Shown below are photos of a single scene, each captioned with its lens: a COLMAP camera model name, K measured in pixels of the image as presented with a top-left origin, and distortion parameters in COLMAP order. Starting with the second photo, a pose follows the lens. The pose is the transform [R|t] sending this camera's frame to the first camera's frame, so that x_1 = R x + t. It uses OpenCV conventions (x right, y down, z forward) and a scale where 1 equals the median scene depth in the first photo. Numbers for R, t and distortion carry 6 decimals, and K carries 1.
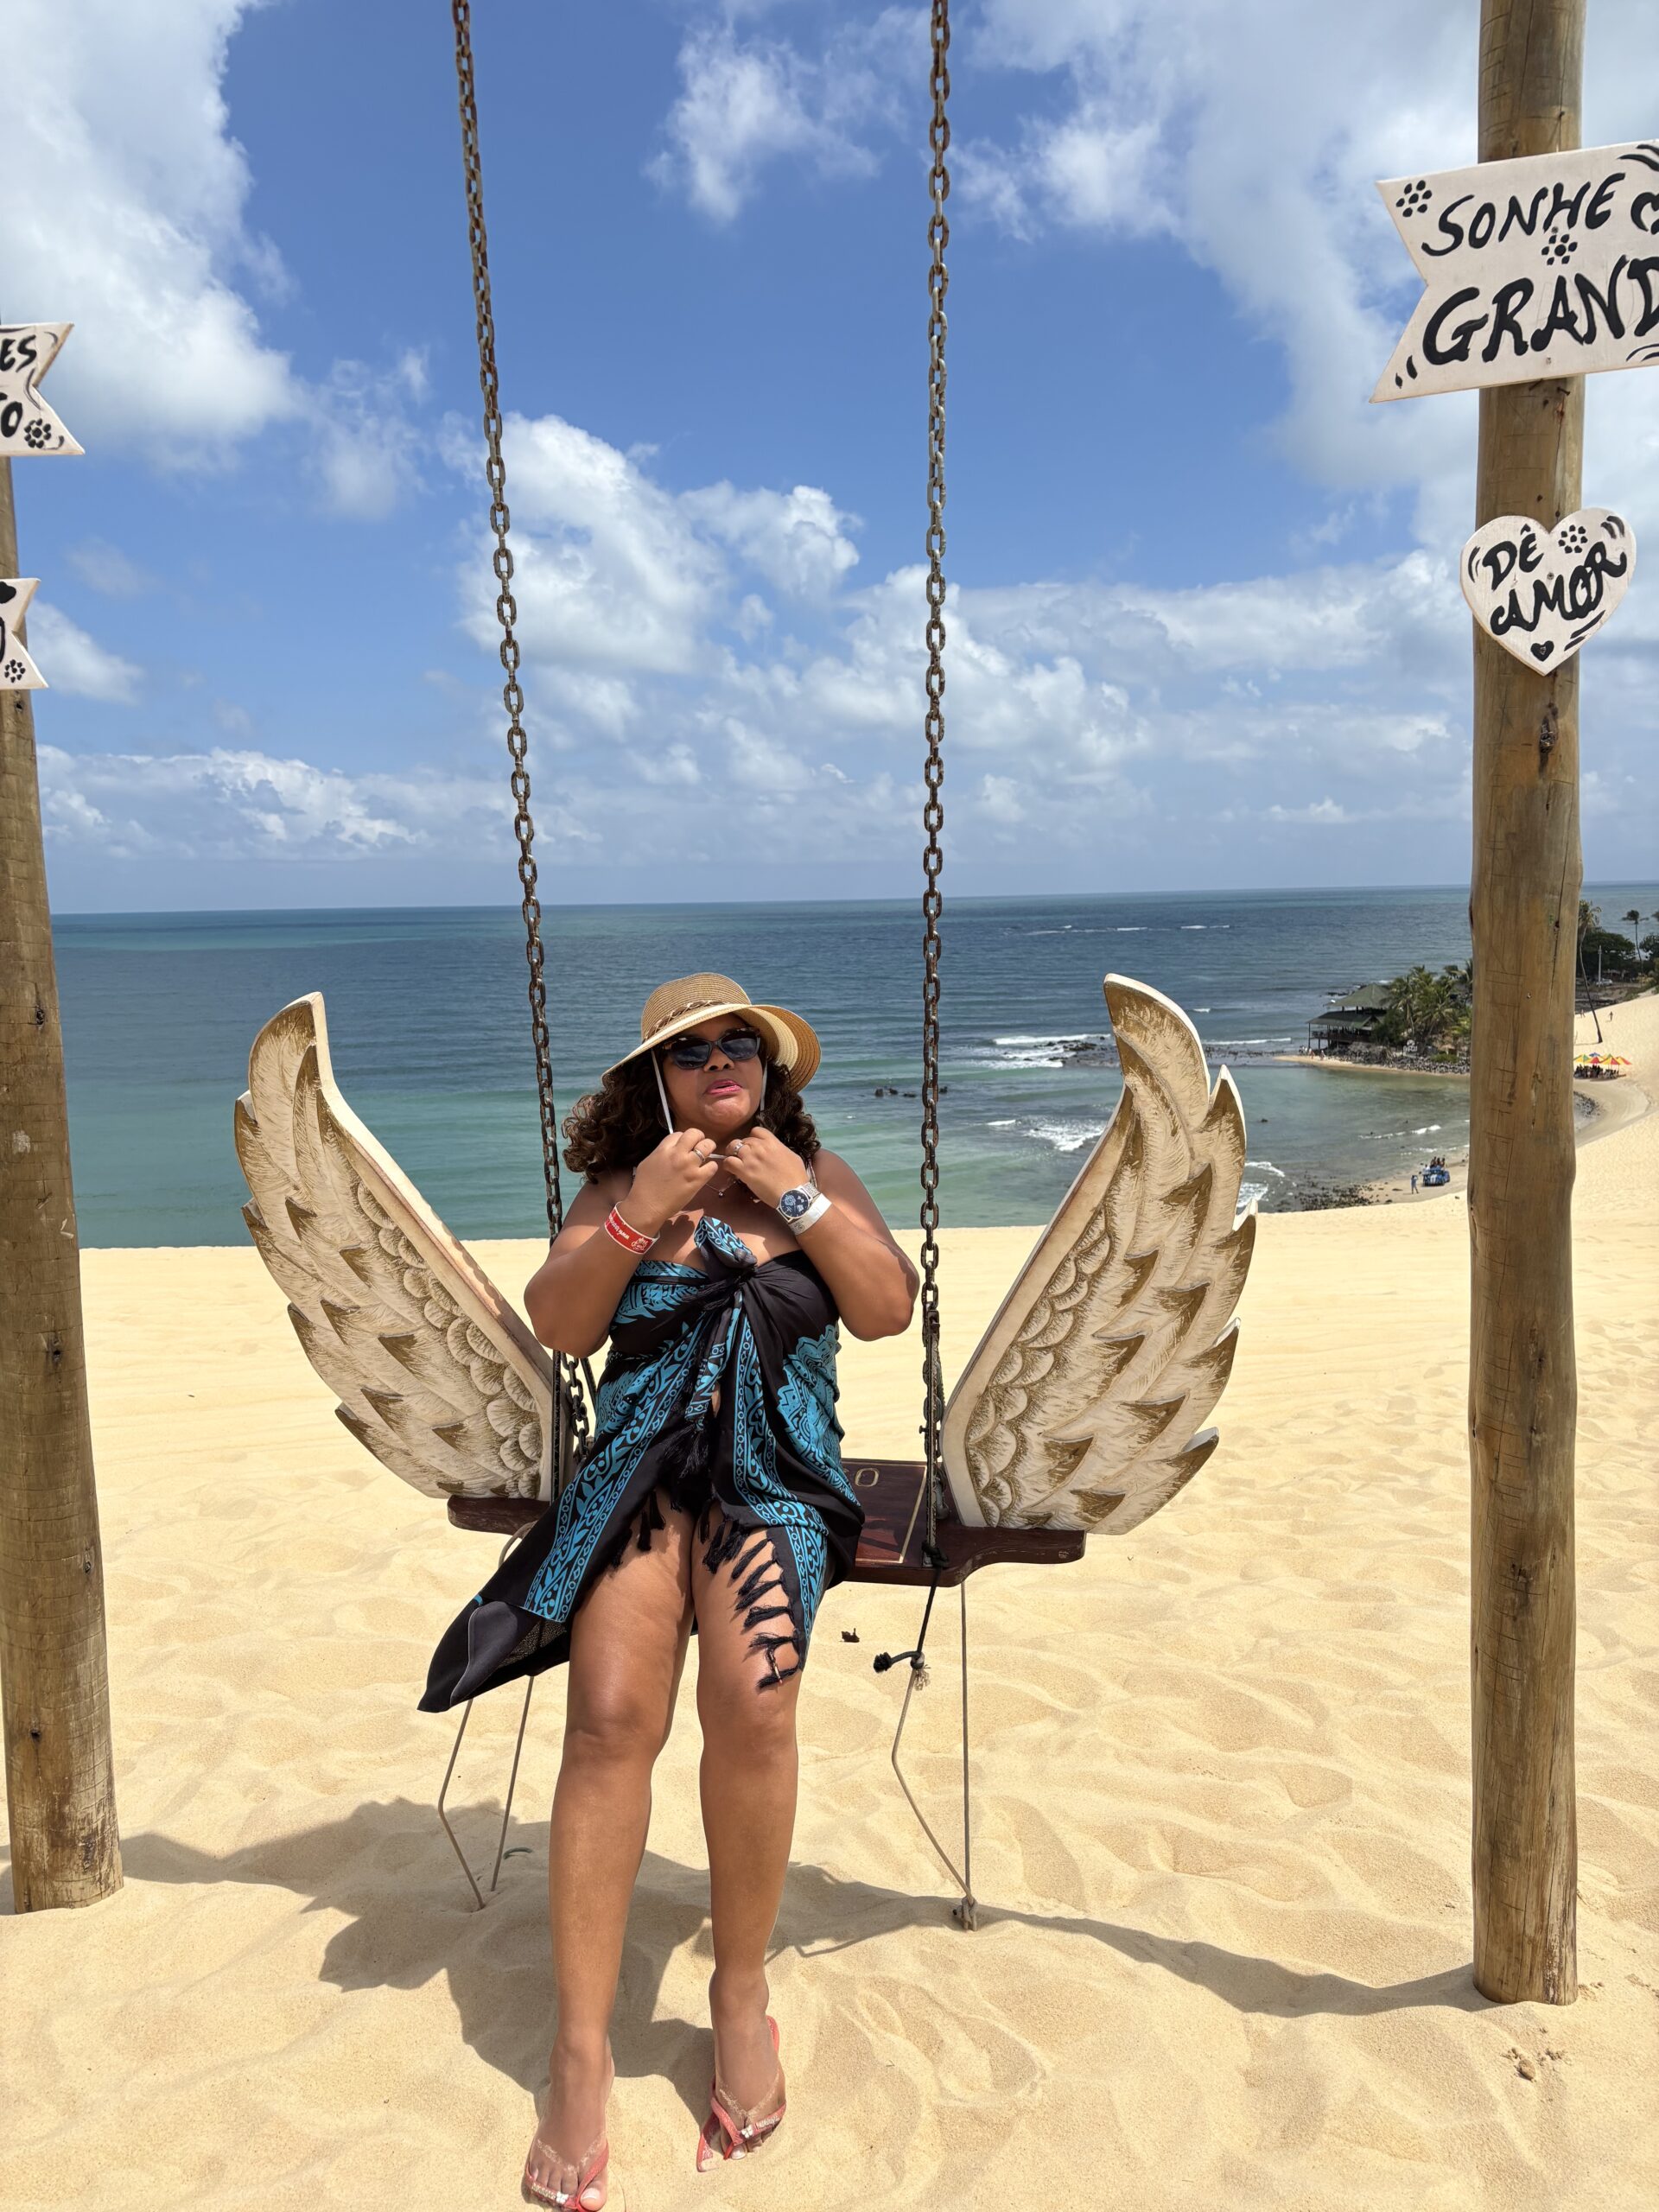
lens RADIAL K [[1667.2, 0, 823.3], [0, 1667.2, 1125.4], [0, 0, 1]] dist [0.065380, -0.078755]
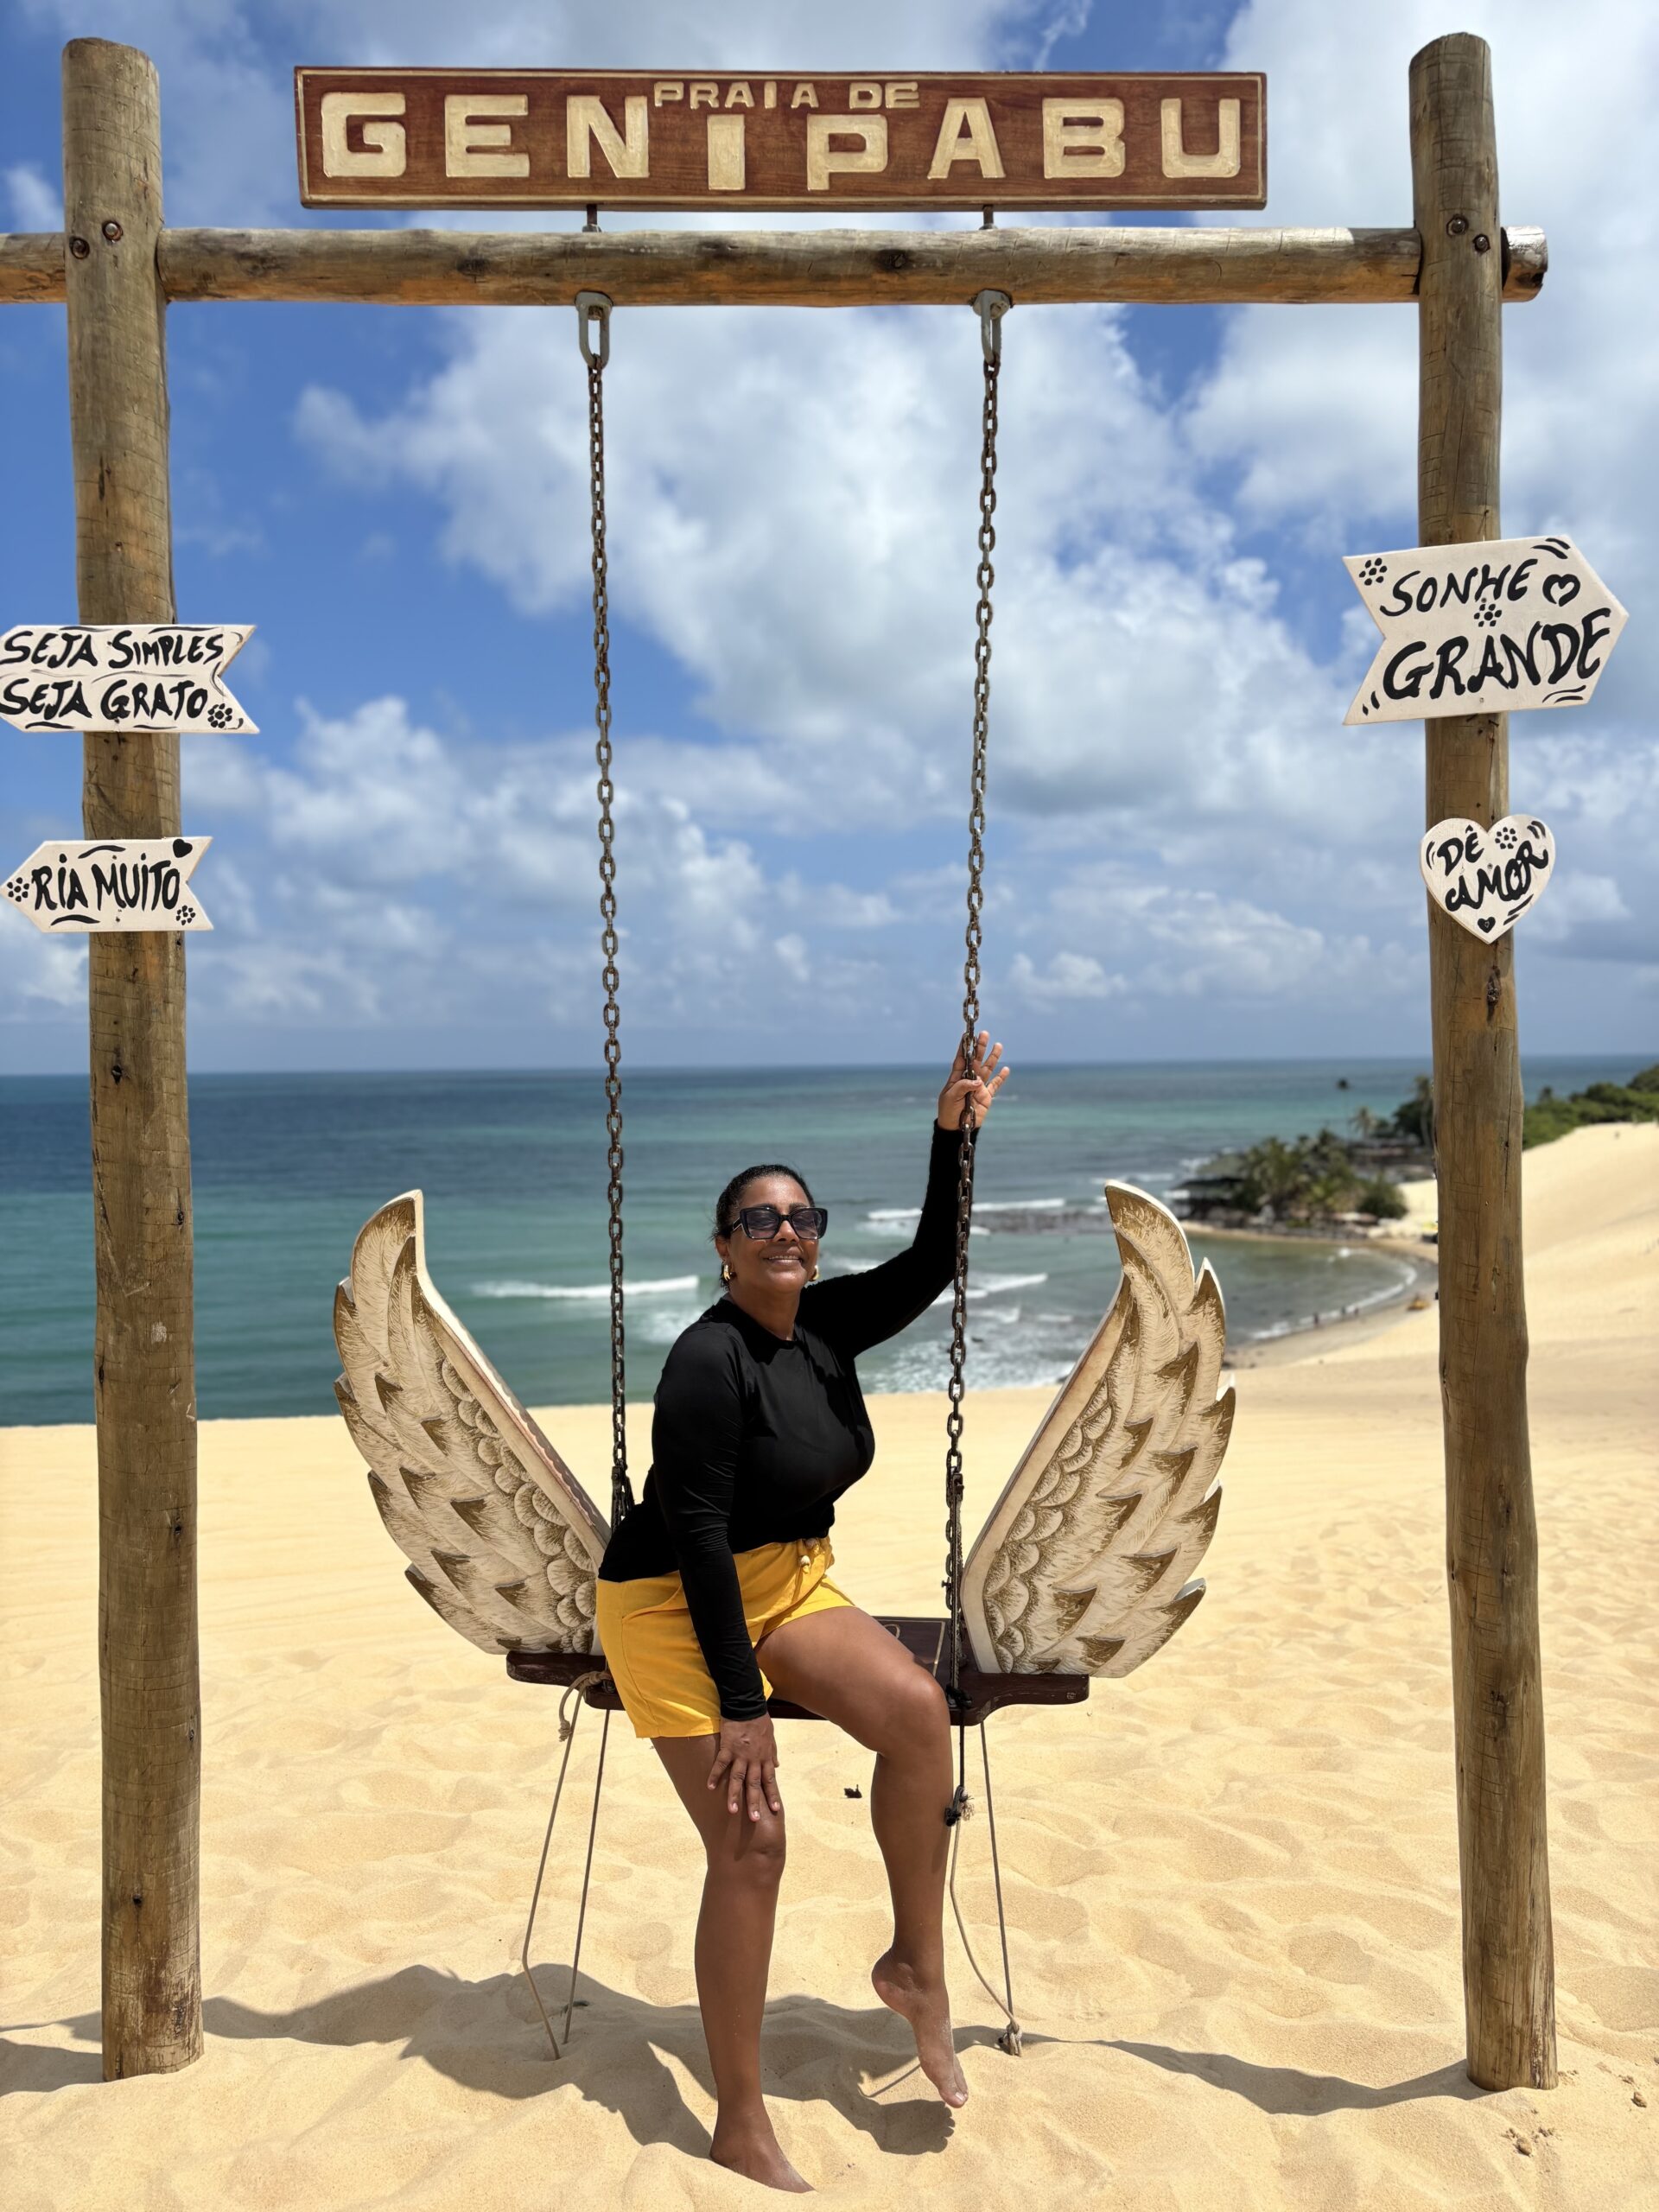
lens RADIAL K [[1678.3, 0, 834.3], [0, 1678.3, 1113.7], [0, 0, 1]] dist [0.087553, -0.114275]
pose [[0.995585, 0.004648, 0.093747, -0.152437], [0.005055, 0.994668, -0.103001, -0.016738], [-0.093726, 0.103020, 0.990254, -0.159846]]
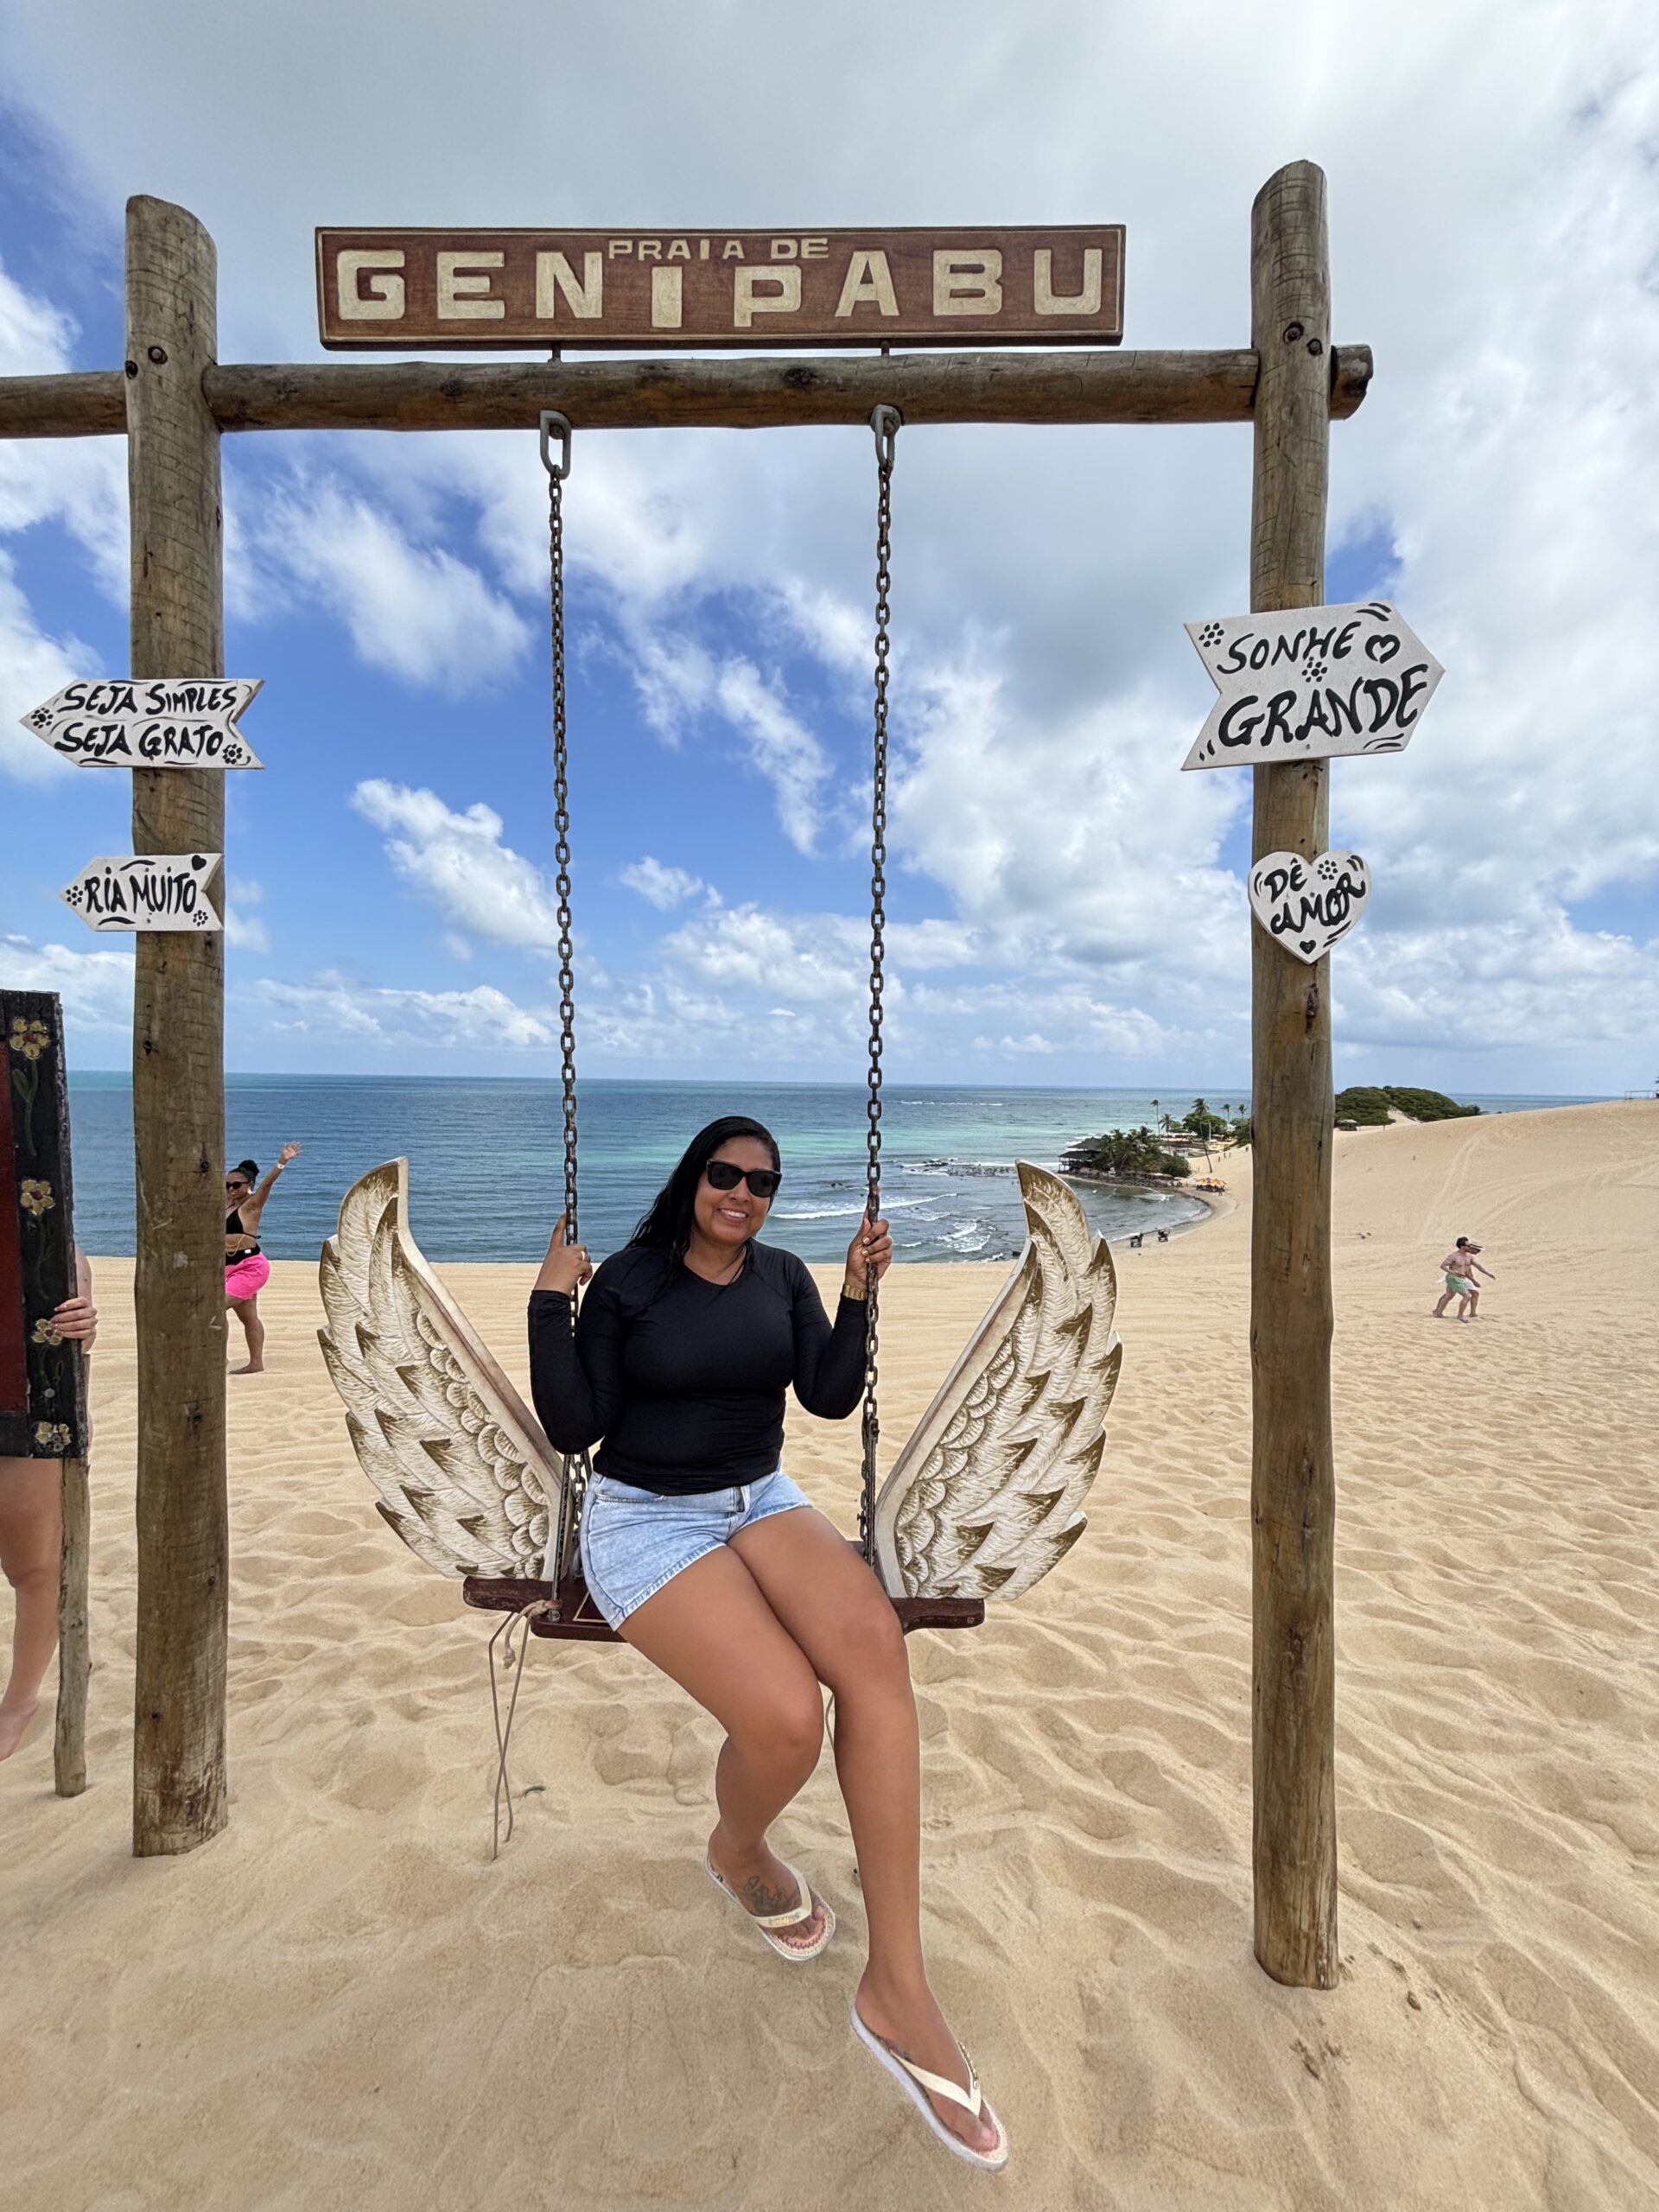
lens RADIAL K [[869.8, 0, 835.2], [0, 869.8, 1102.8], [0, 0, 1]] dist [-0.015674, 0.006689]
pose [[0.998815, 0.036140, 0.032605, 0.020425], [-0.032335, 0.993349, -0.110513, -0.058998], [-0.036382, 0.109328, 0.993340, 0.300088]]
